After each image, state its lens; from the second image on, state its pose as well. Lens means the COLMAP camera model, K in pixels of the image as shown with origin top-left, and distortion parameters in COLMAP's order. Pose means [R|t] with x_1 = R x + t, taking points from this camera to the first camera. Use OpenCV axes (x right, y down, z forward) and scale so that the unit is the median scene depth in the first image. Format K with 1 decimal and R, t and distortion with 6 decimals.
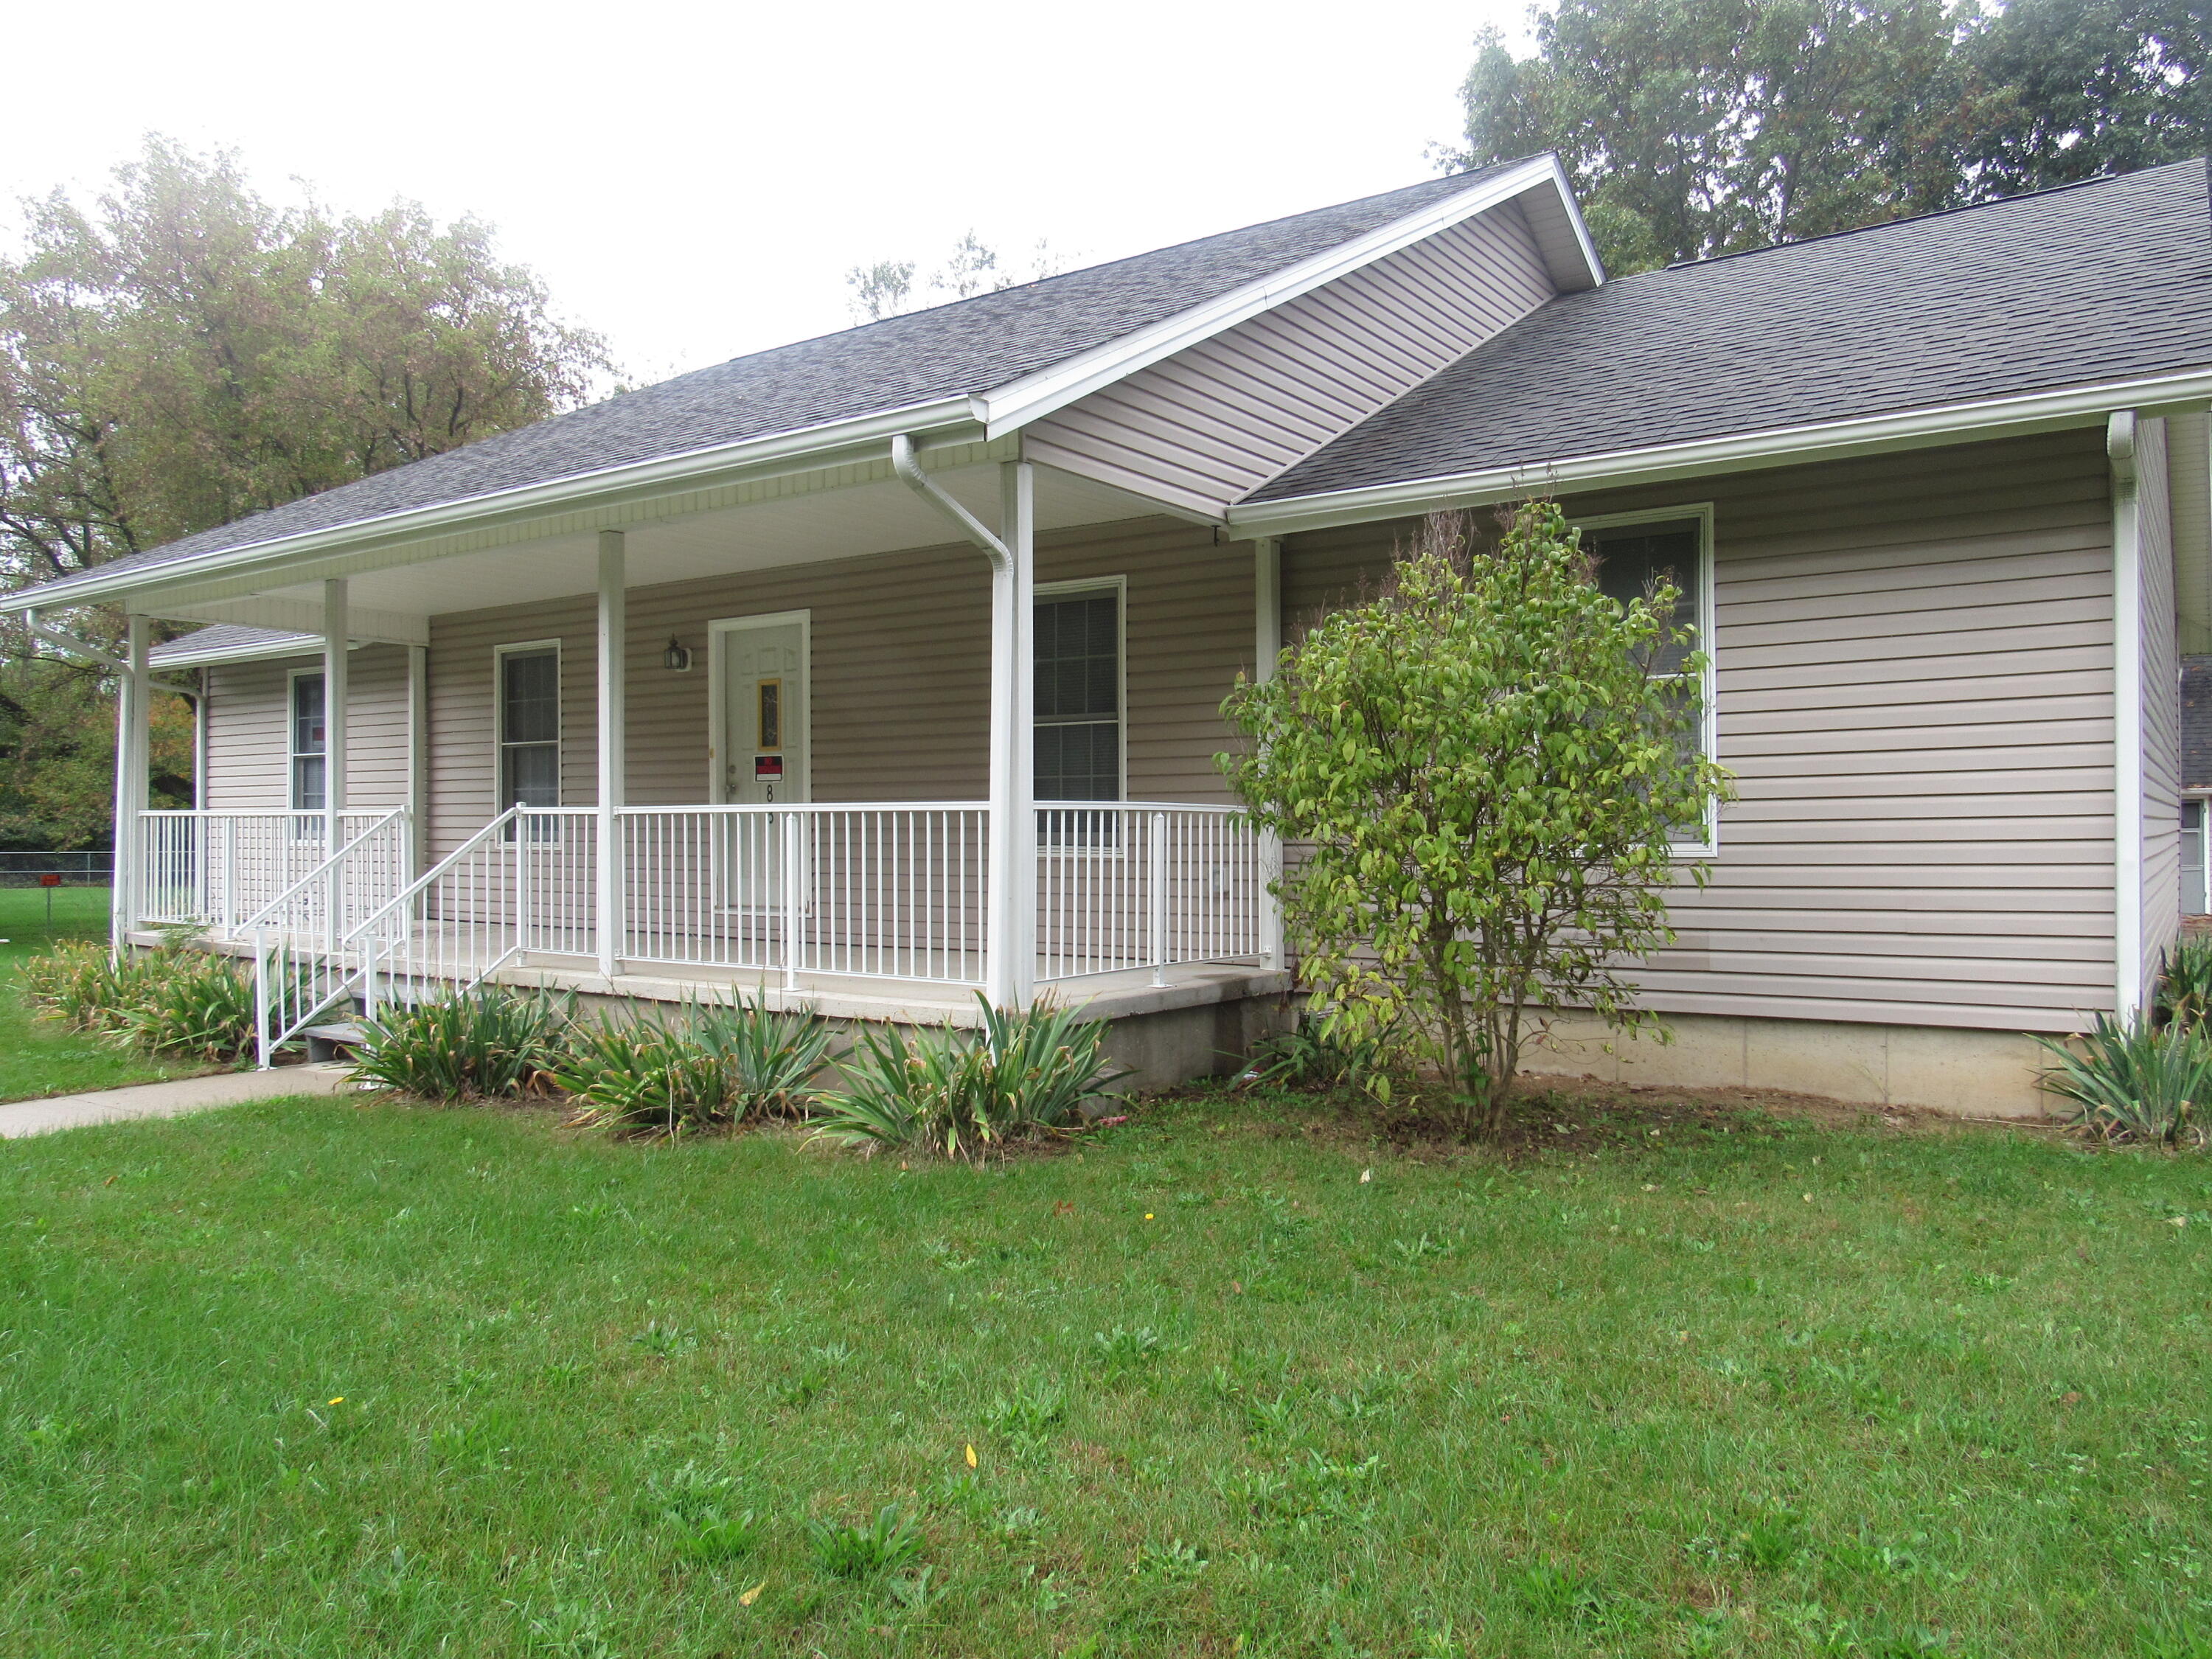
lens RADIAL K [[1563.1, 0, 1084.9], [0, 1563.1, 842.8], [0, 0, 1]] dist [-0.045333, 0.004412]
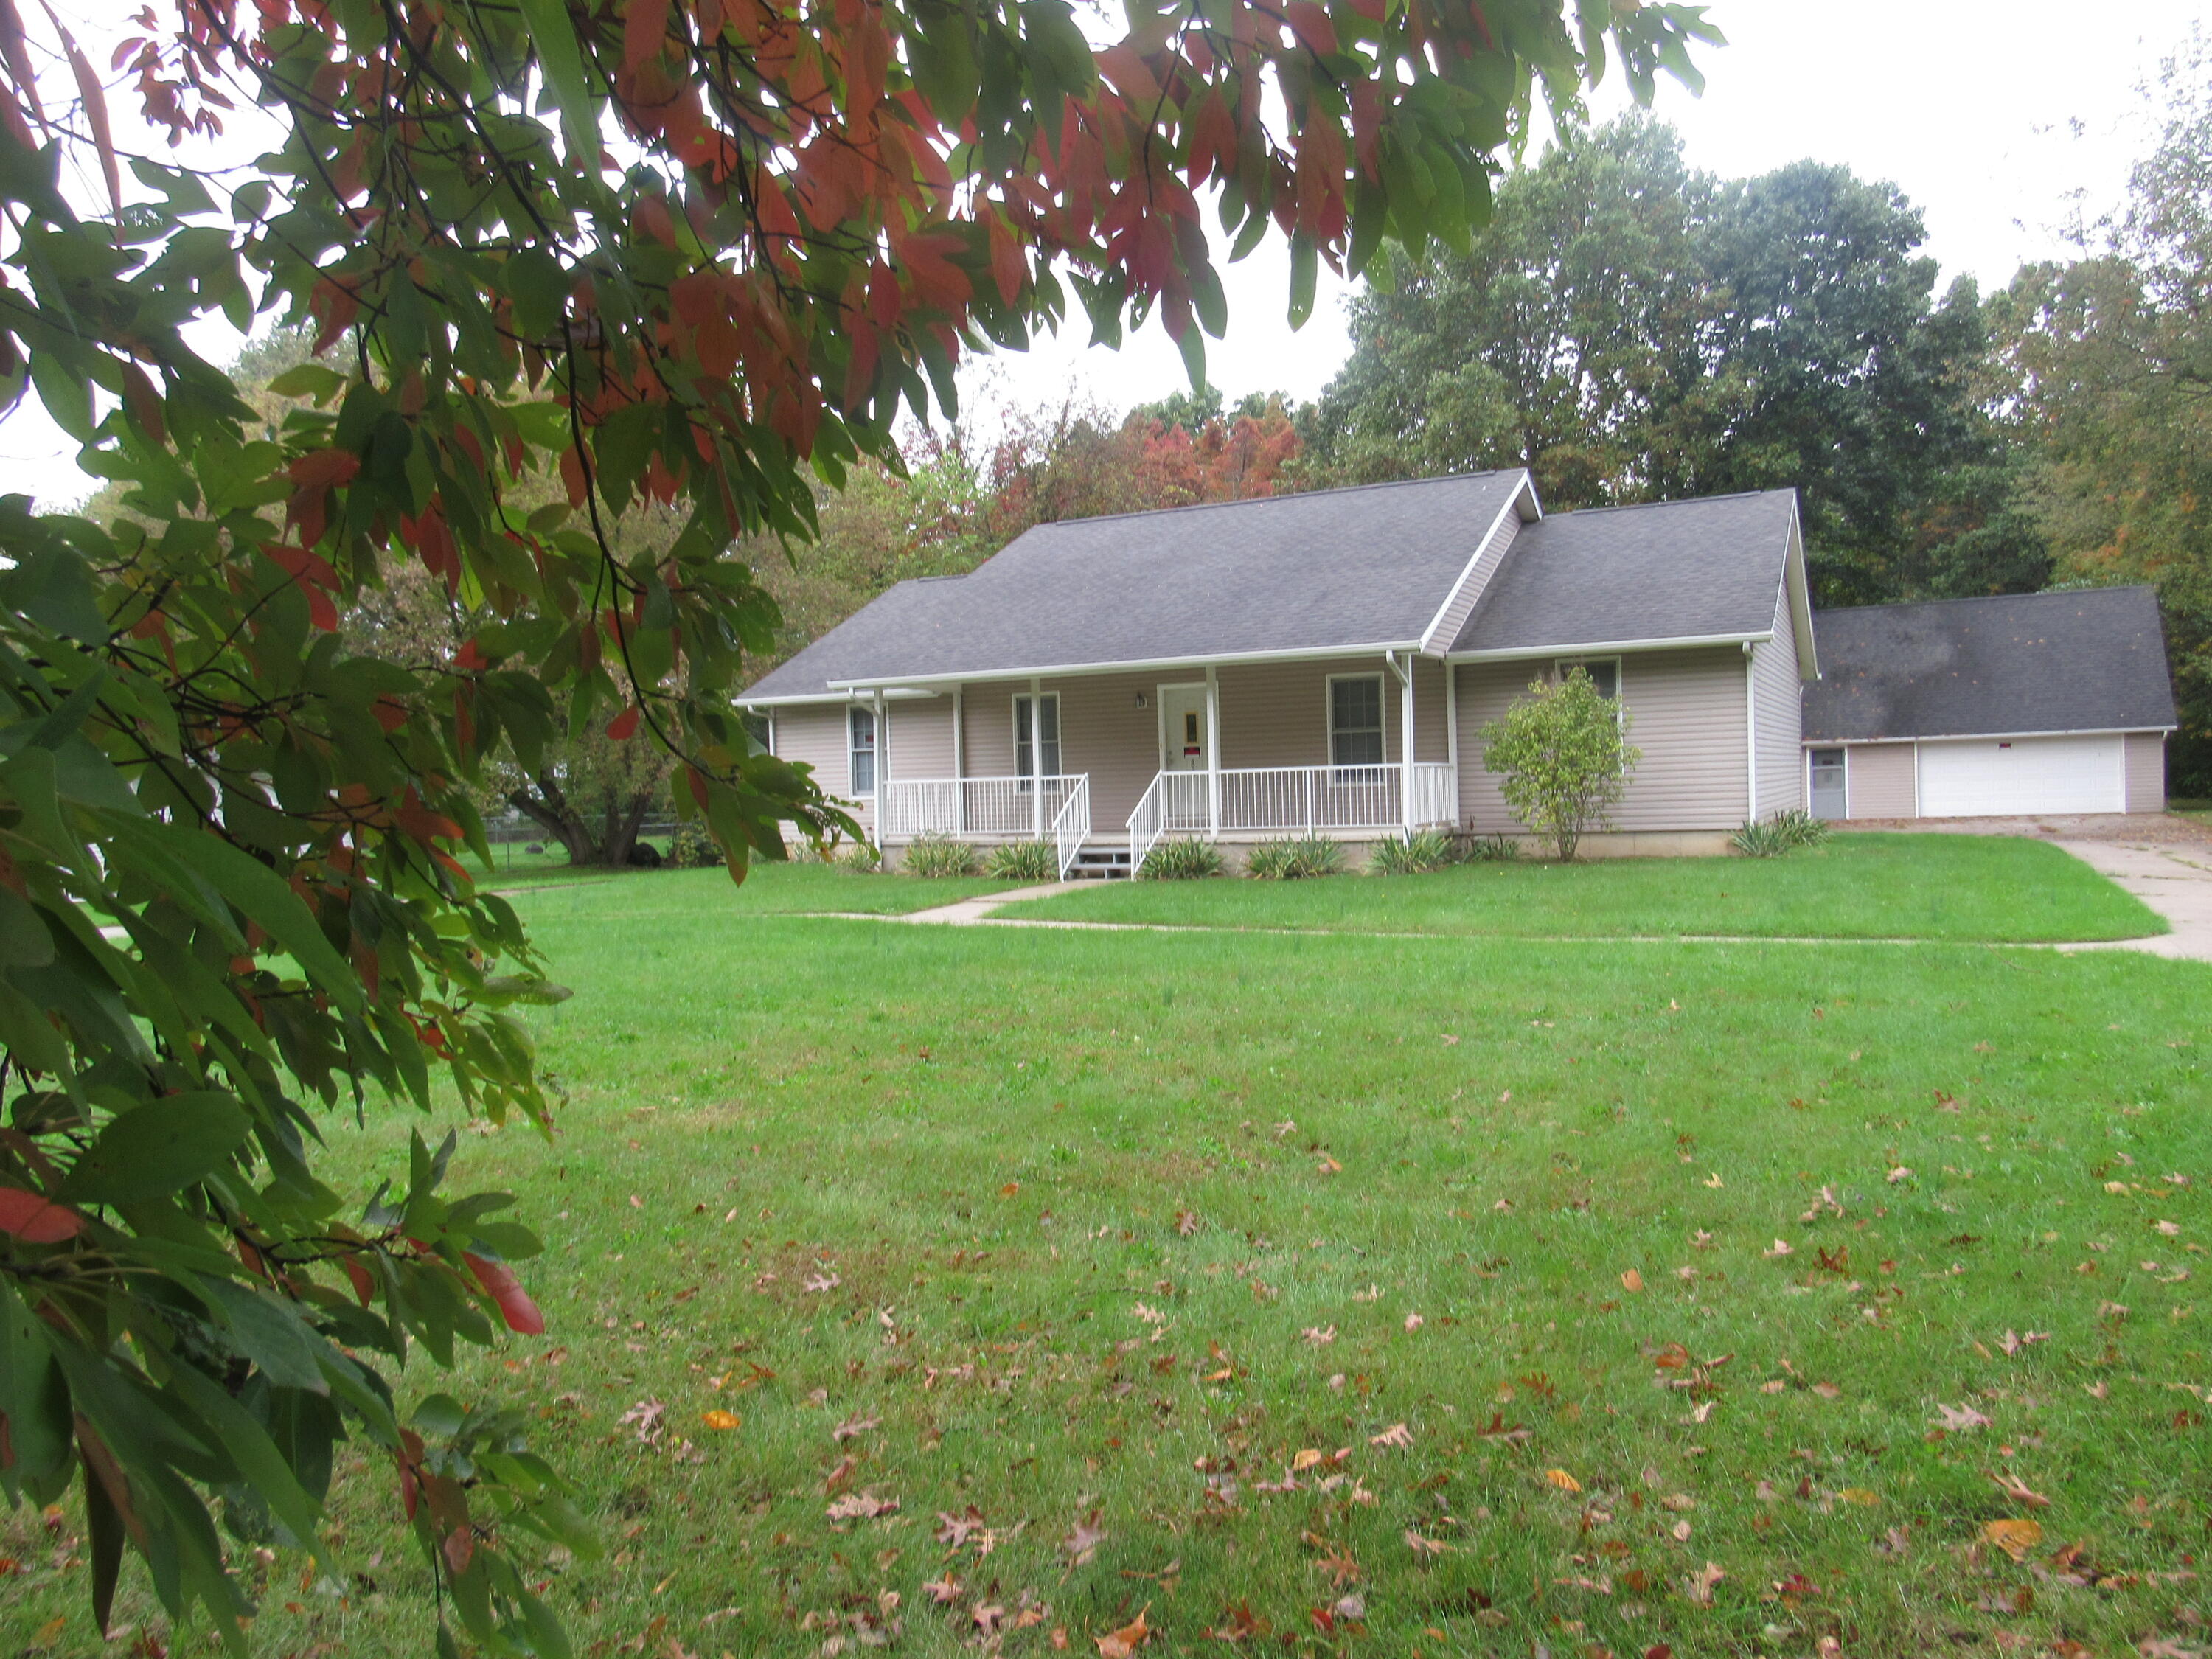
lens RADIAL K [[1559.8, 0, 1110.9], [0, 1559.8, 839.4], [0, 0, 1]] dist [-0.046764, 0.028111]
pose [[0.988924, -0.025548, 0.146210, -0.927871], [0.023698, 0.999616, 0.014383, 0.055130], [-0.146521, -0.010759, 0.989149, -1.659463]]
